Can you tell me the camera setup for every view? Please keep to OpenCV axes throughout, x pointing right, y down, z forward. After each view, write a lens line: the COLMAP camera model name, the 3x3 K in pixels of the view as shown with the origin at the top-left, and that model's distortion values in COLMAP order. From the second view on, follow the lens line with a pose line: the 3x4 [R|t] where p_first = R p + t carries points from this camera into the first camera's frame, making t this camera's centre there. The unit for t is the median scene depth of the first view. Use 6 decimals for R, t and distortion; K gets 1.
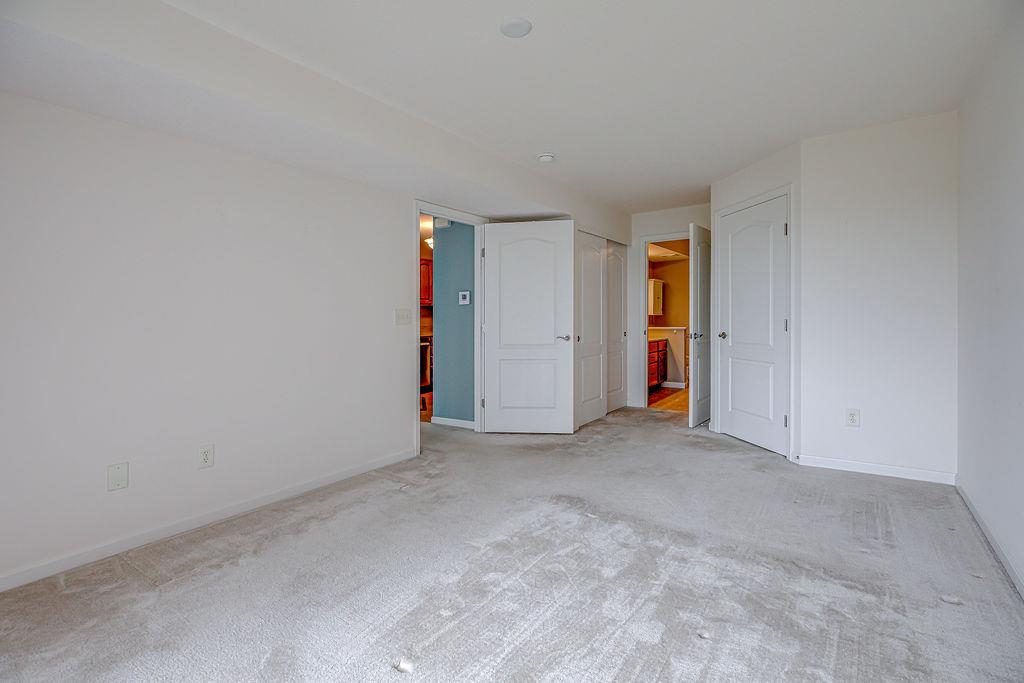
lens RADIAL K [[479.0, 0, 512.1], [0, 479.0, 318.1], [0, 0, 1]] dist [-0.000650, -0.000310]
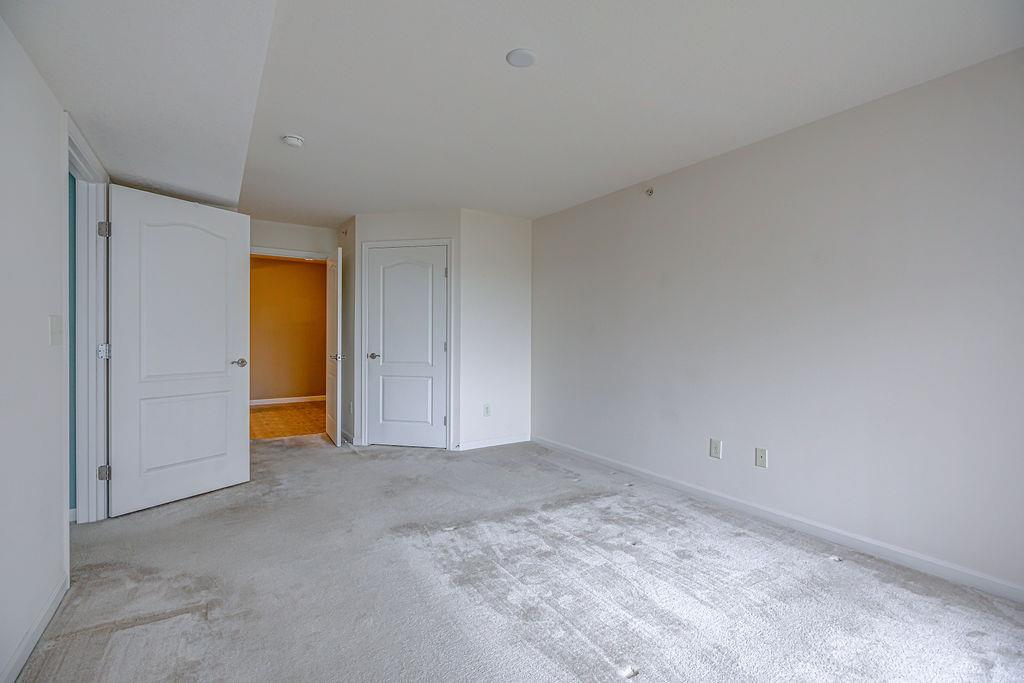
lens RADIAL K [[468.0, 0, 515.2], [0, 468.0, 343.5], [0, 0, 1]] dist [-0.002318, -0.000182]
pose [[0.371784, 0.006675, 0.928295, -0.740214], [-0.014183, 0.999898, -0.001510, 0.007269], [-0.928211, -0.012605, 0.371841, 0.497868]]
